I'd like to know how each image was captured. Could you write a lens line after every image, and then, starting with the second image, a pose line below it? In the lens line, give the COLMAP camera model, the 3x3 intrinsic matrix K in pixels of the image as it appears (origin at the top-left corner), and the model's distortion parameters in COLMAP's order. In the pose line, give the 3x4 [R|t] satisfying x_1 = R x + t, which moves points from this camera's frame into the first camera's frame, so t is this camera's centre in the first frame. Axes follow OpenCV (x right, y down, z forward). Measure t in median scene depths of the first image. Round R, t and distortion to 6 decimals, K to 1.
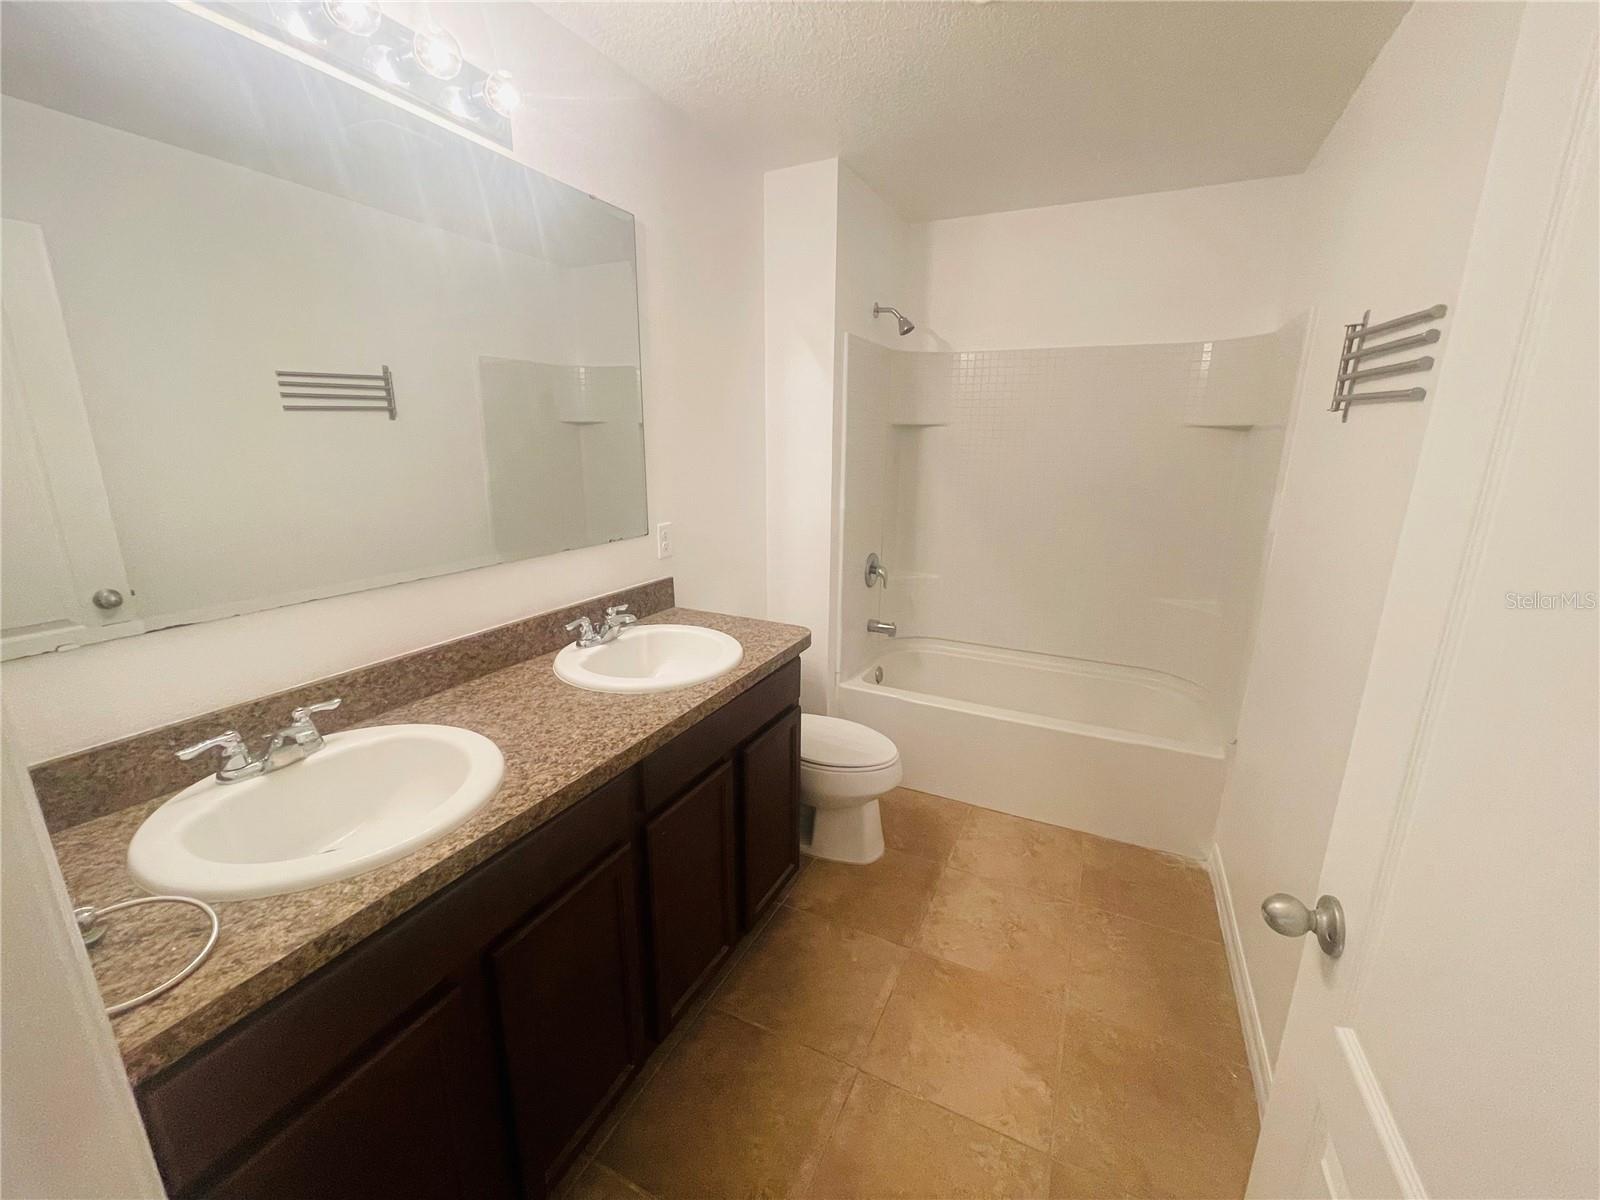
lens RADIAL K [[644.3, 0, 799.5], [0, 644.3, 602.2], [0, 0, 1]] dist [-0.000731, -0.000414]
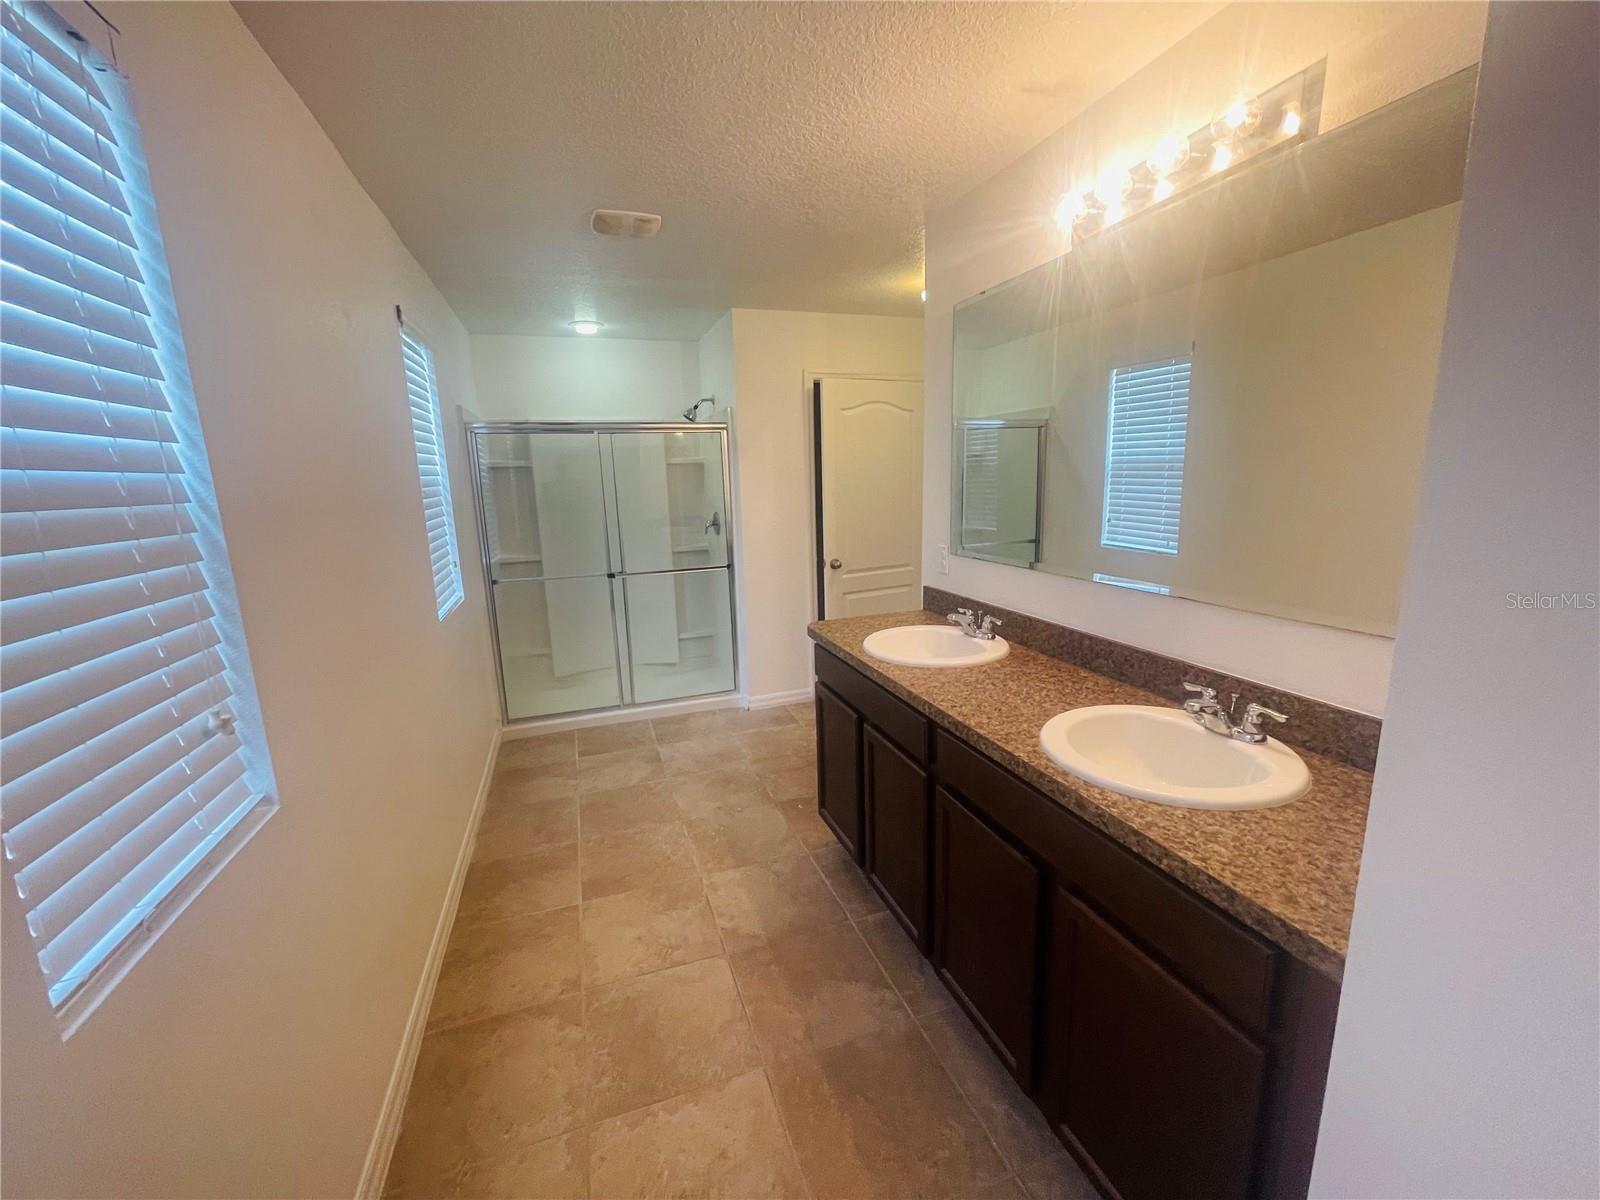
lens RADIAL K [[644.3, 0, 799.5], [0, 644.3, 602.2], [0, 0, 1]] dist [-0.000731, -0.000414]
pose [[-0.705404, 0.143207, -0.694188, 0.631903], [-0.154683, 0.924670, 0.347936, -0.299867], [0.691721, 0.352814, -0.630114, 1.186734]]
